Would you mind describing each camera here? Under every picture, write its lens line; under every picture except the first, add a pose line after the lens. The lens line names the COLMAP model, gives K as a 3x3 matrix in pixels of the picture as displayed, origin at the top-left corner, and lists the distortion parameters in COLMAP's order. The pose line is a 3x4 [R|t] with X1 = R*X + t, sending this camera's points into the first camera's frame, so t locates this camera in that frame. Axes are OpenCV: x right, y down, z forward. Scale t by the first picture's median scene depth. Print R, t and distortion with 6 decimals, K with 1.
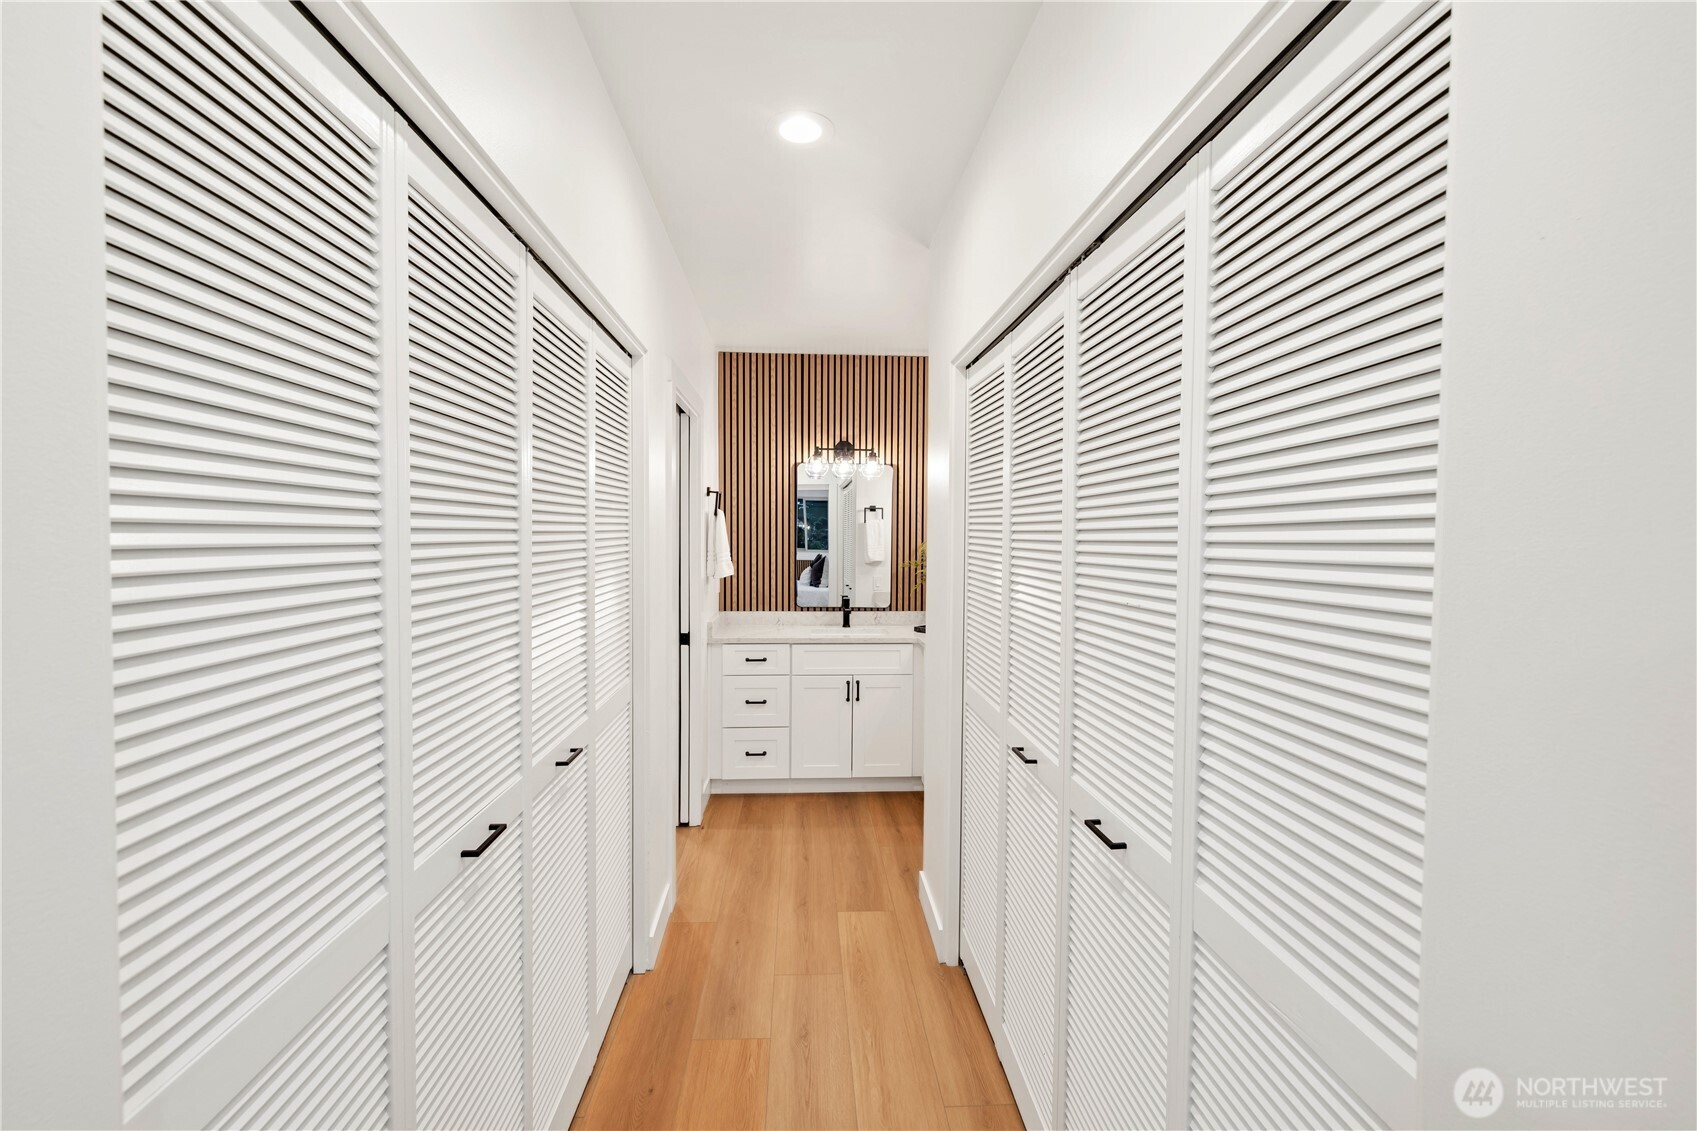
lens RADIAL K [[716.9, 0, 831.6], [0, 716.9, 533.0], [0, 0, 1]] dist [-0.002274, 0.000292]
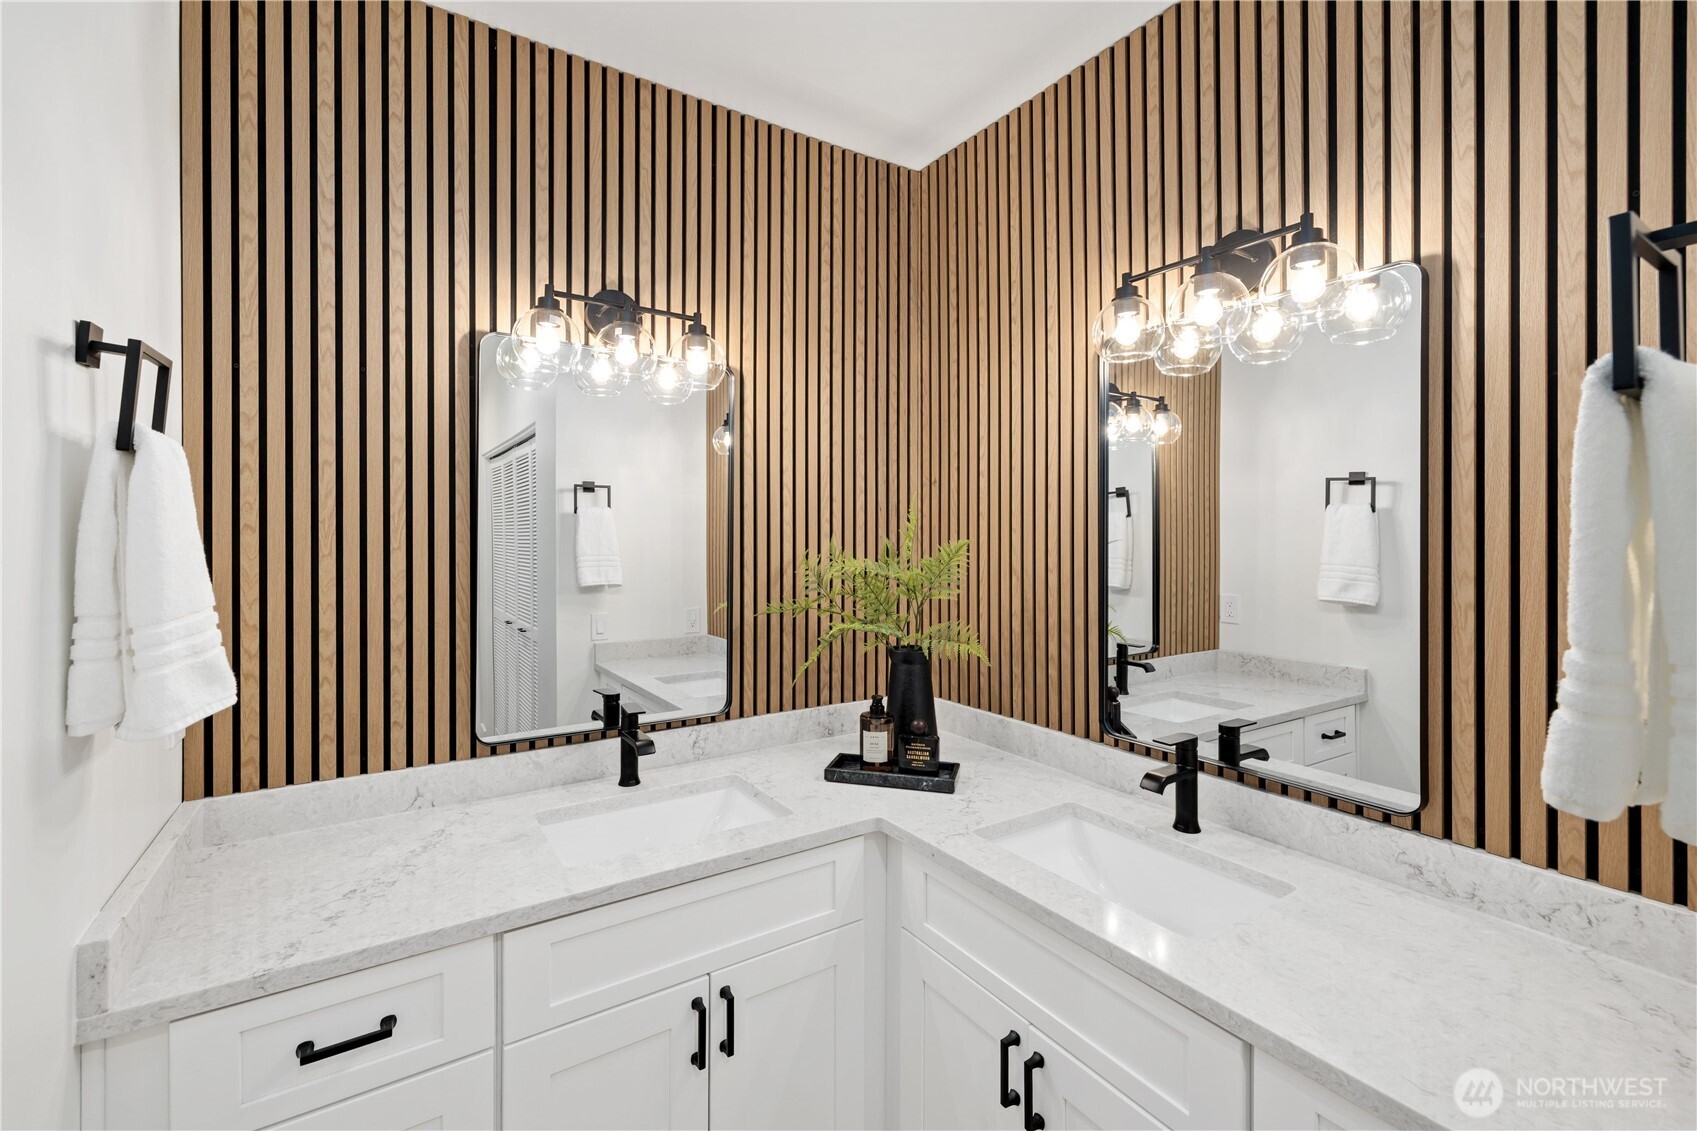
lens RADIAL K [[716.9, 0, 831.6], [0, 716.9, 533.0], [0, 0, 1]] dist [-0.002274, 0.000292]
pose [[0.864665, -0.001369, 0.502347, -0.074491], [0.001526, 0.999999, 0.000098, 0.000556], [-0.502346, 0.000682, 0.864666, 0.613830]]
